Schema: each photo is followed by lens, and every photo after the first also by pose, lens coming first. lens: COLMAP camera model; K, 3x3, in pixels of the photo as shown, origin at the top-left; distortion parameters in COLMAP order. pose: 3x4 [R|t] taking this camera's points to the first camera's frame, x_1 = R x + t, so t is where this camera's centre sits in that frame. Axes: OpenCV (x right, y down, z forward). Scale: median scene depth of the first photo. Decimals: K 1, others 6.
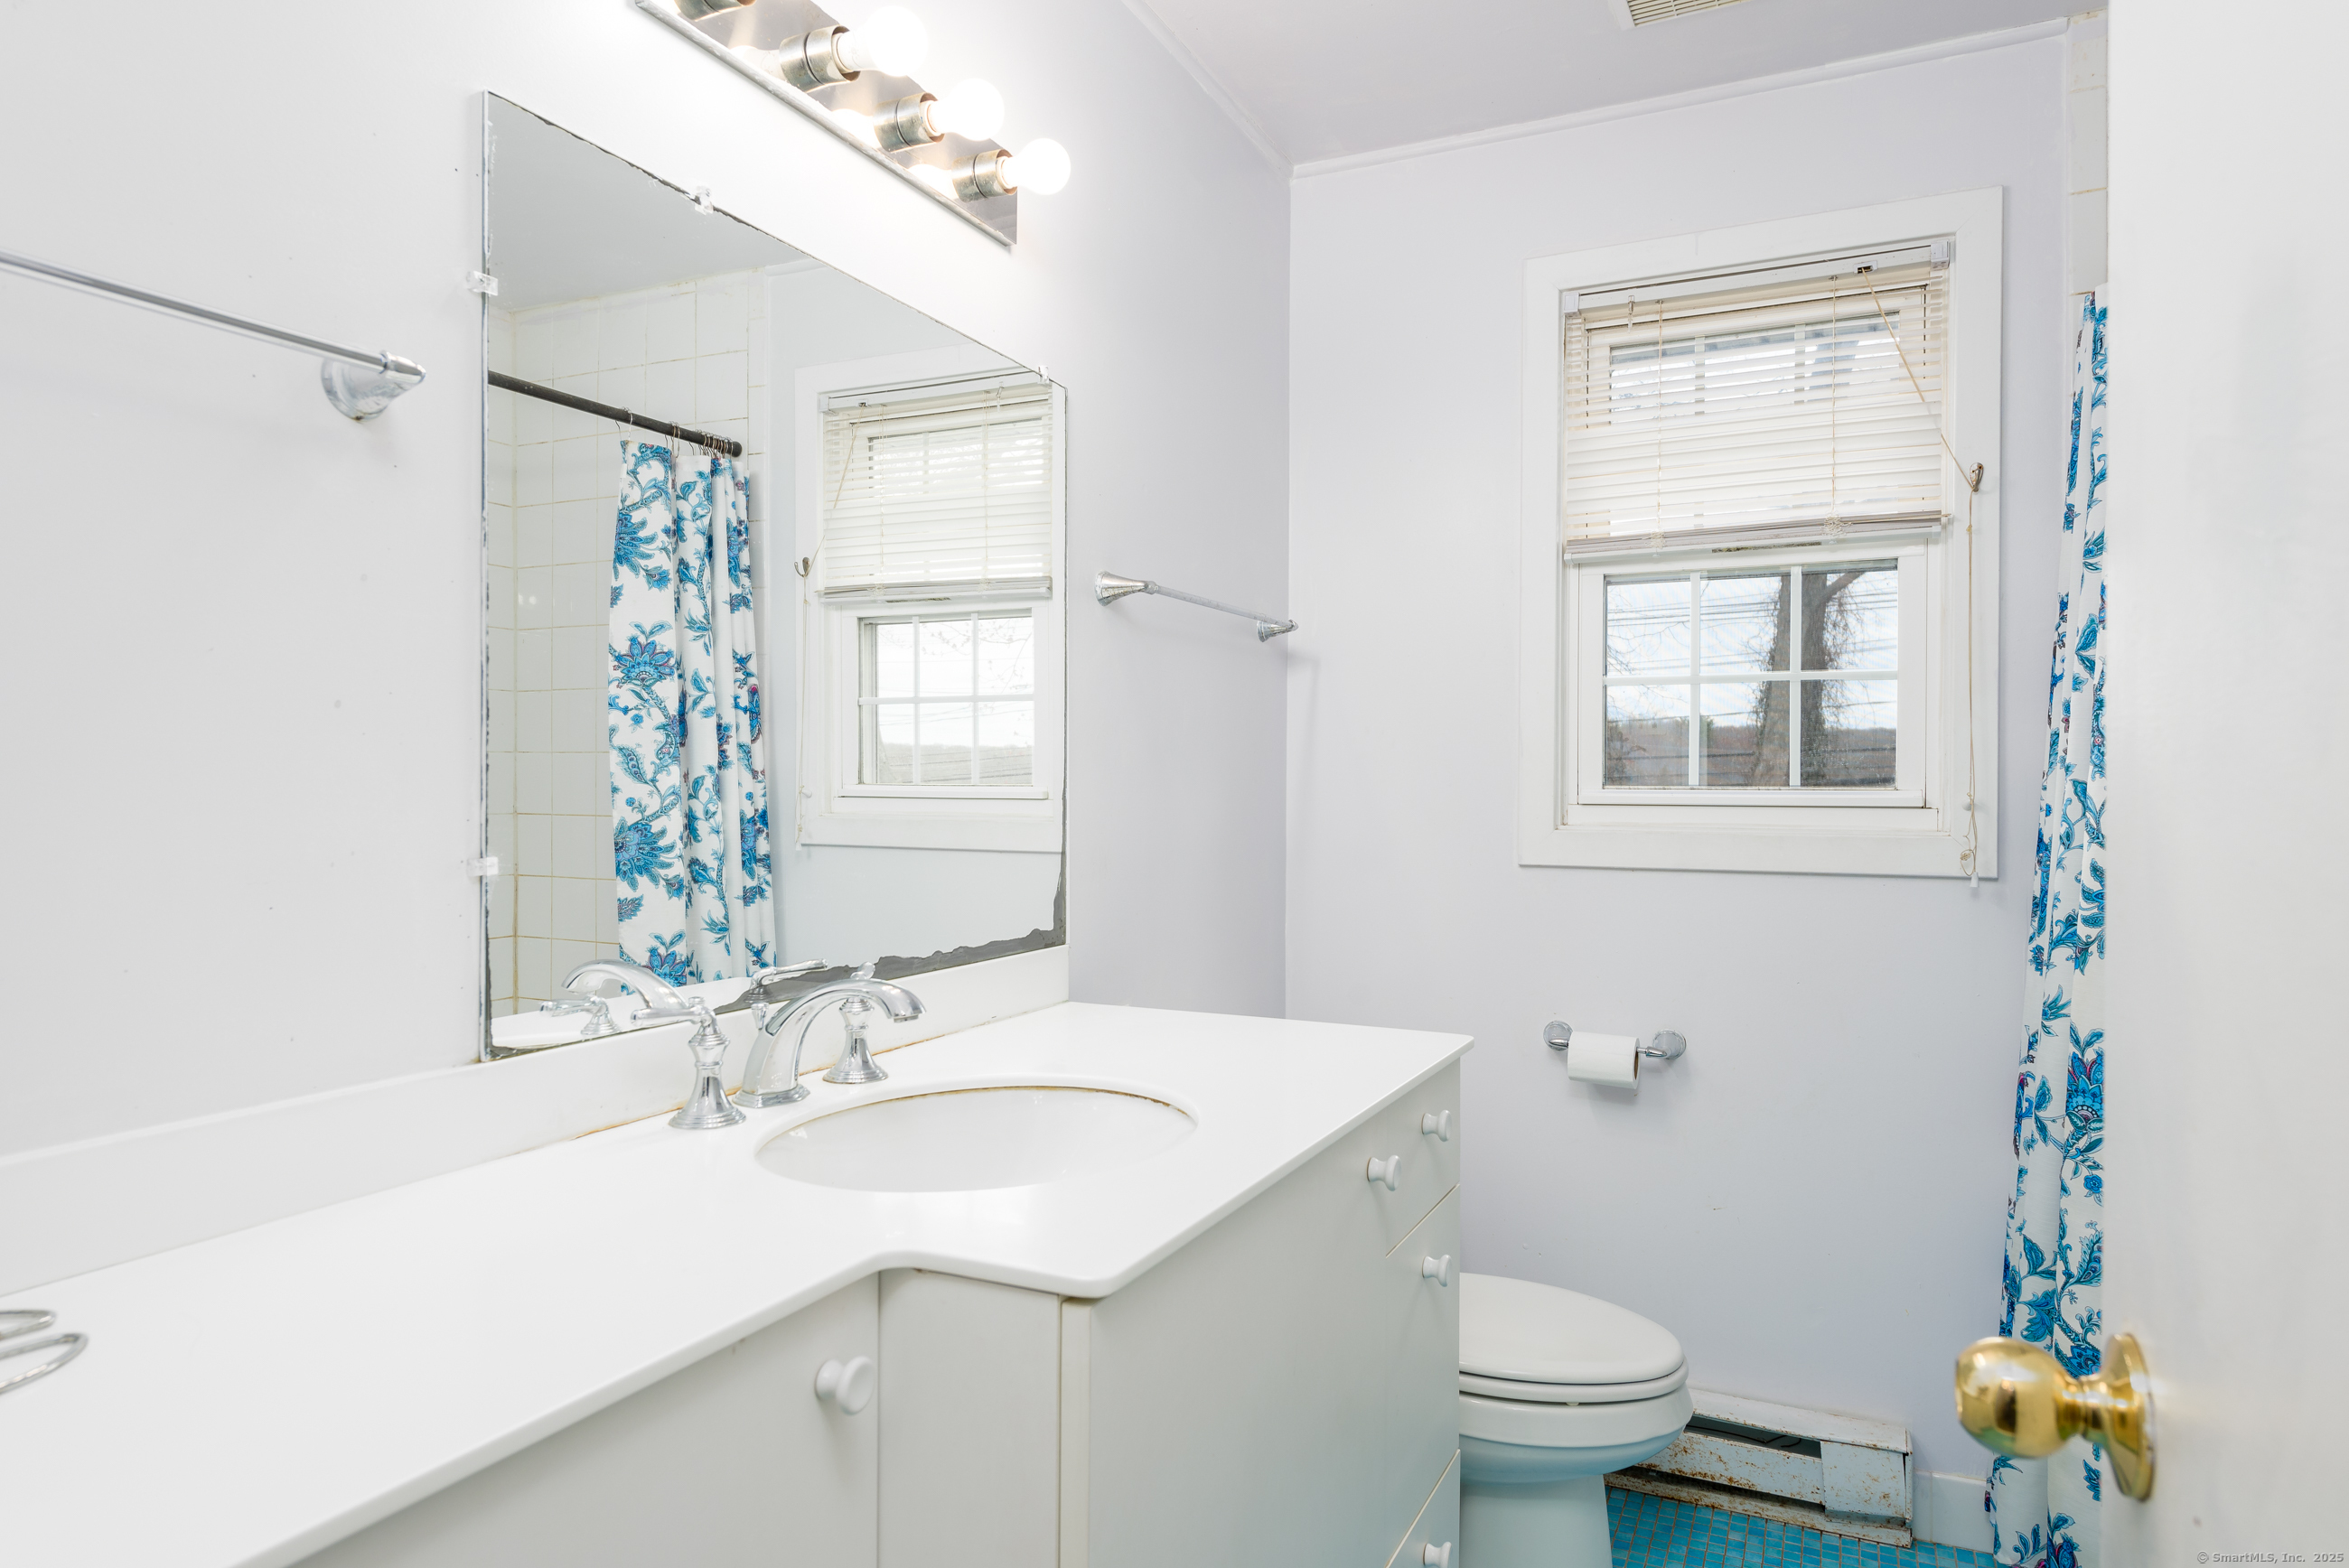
lens RADIAL K [[1385.0, 0, 1181.6], [0, 1385.0, 787.8], [0, 0, 1]] dist [0.021698, -0.014576]
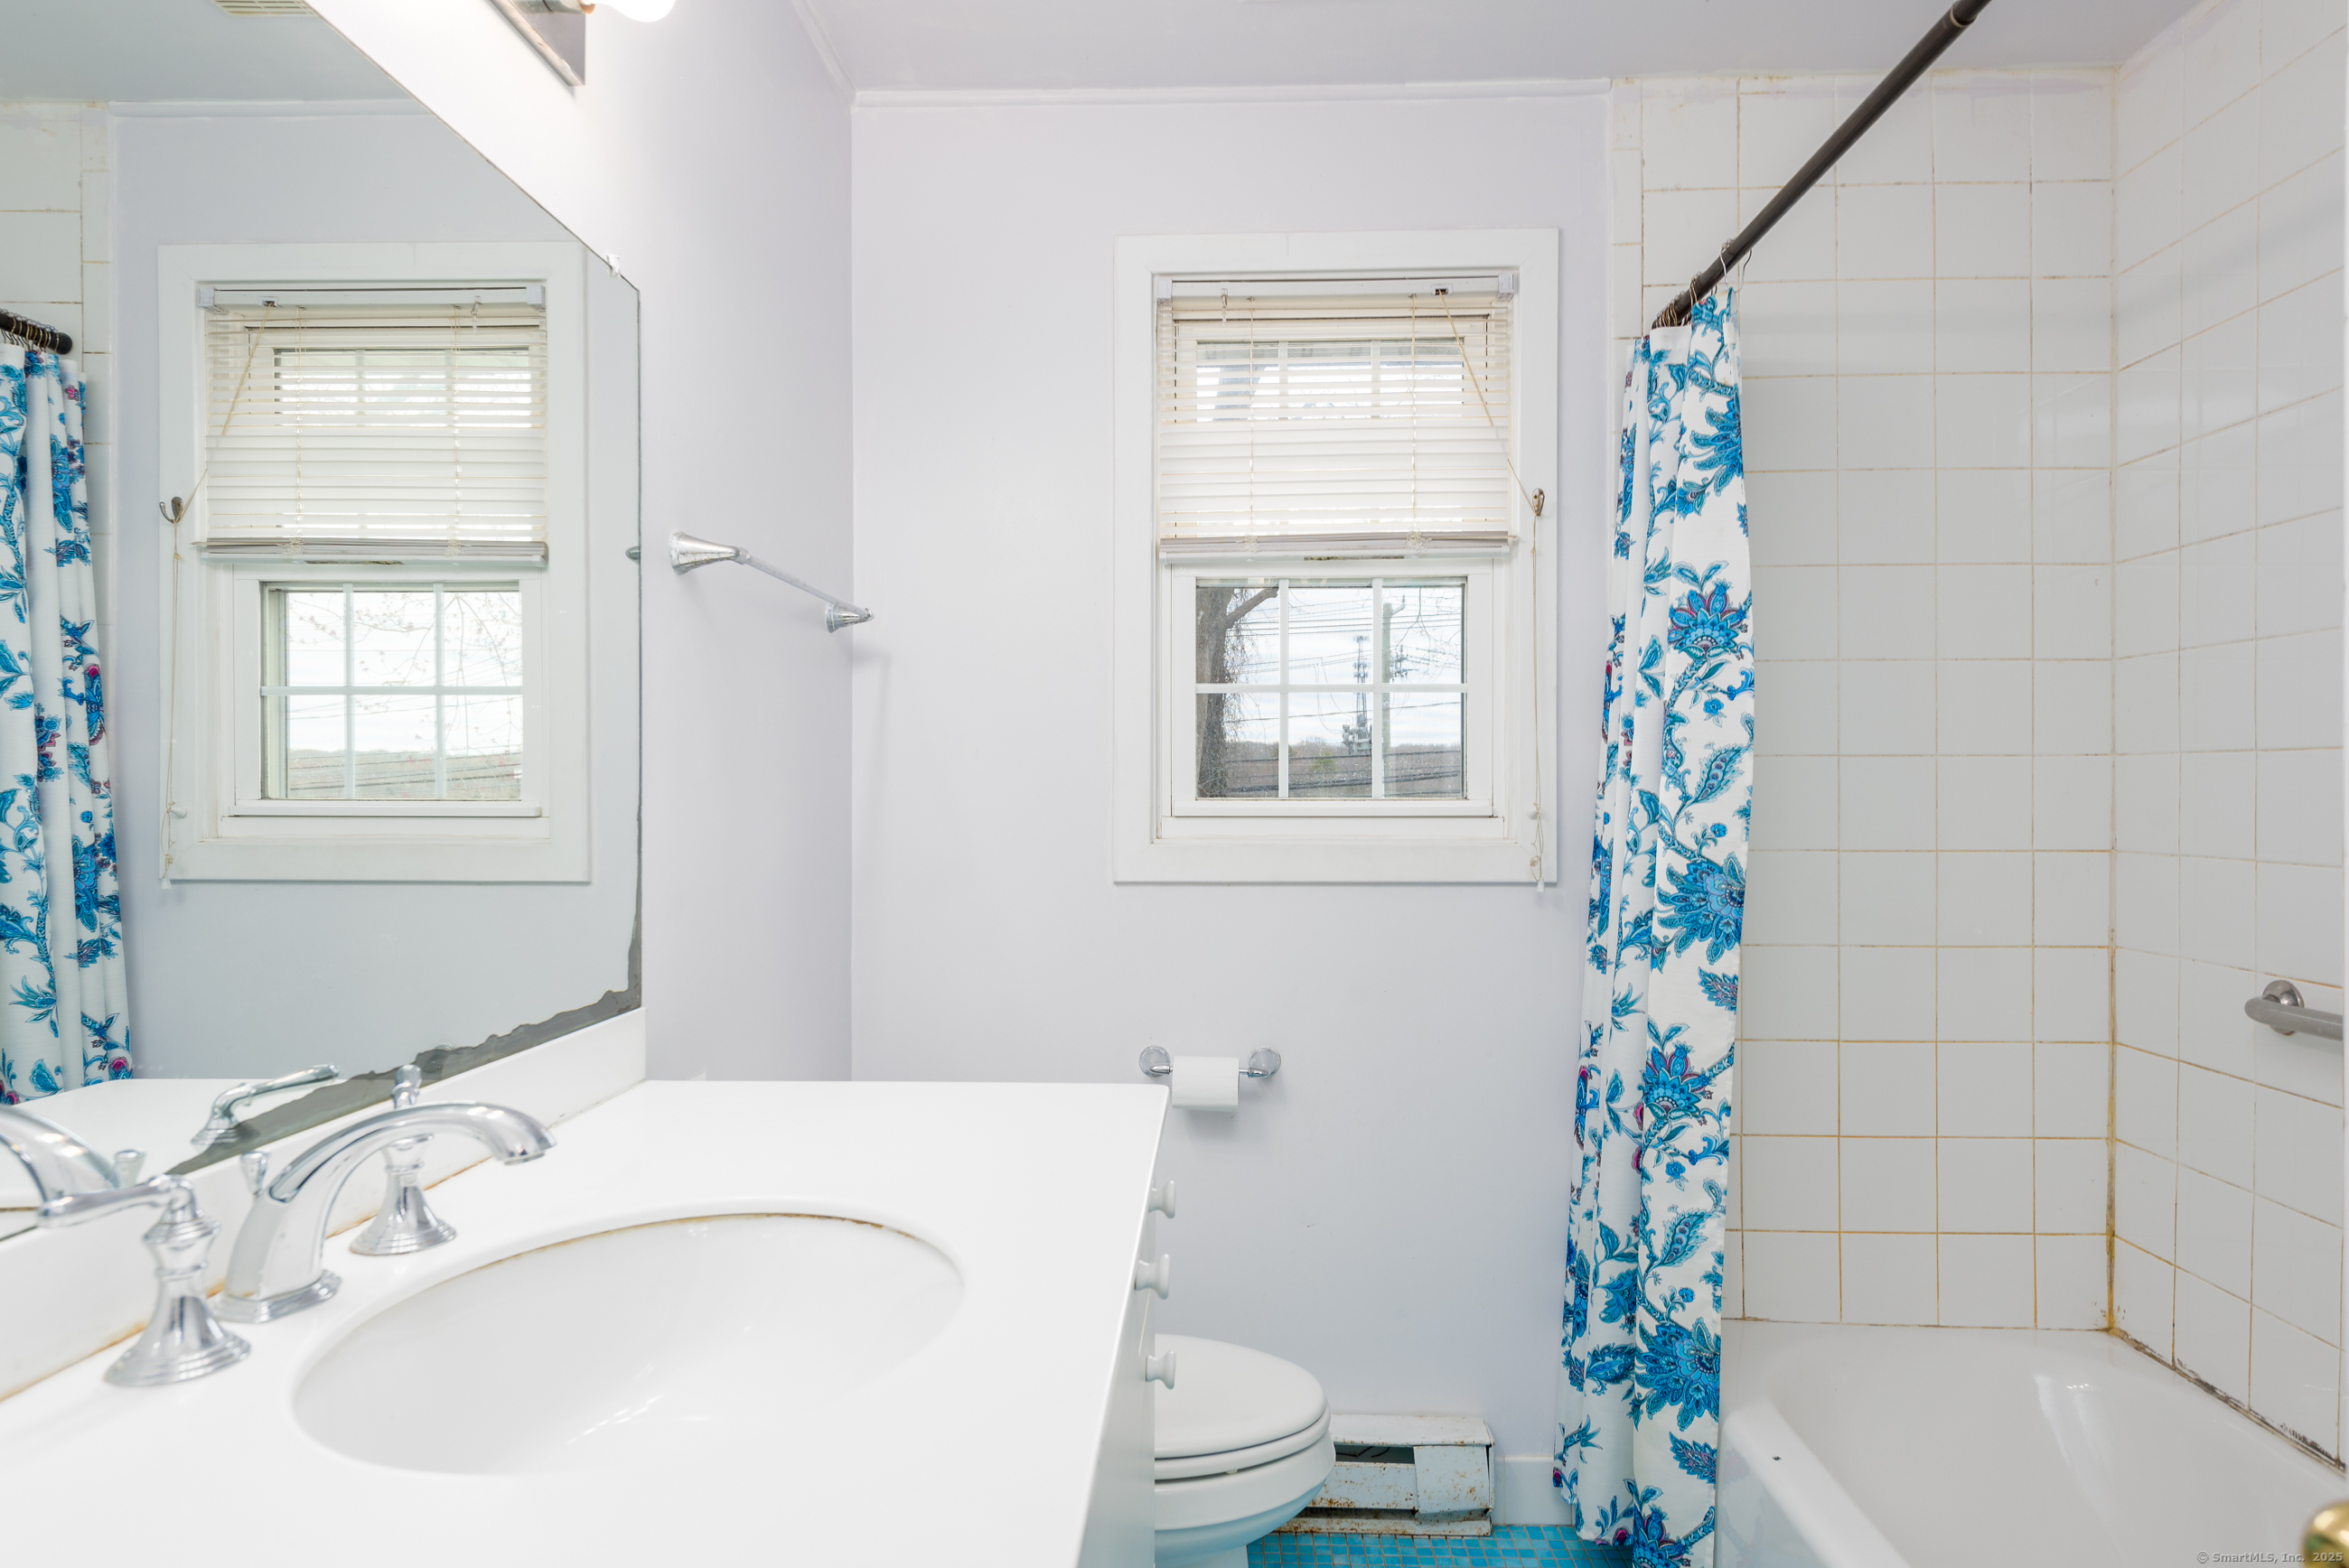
lens RADIAL K [[1385.0, 0, 1168.0], [0, 1385.0, 791.7], [0, 0, 1]] dist [0.021698, -0.014576]
pose [[0.924827, -0.004170, 0.380364, -0.085463], [0.005536, 0.999982, -0.002499, -0.003128], [-0.380347, 0.004417, 0.924833, 0.134234]]
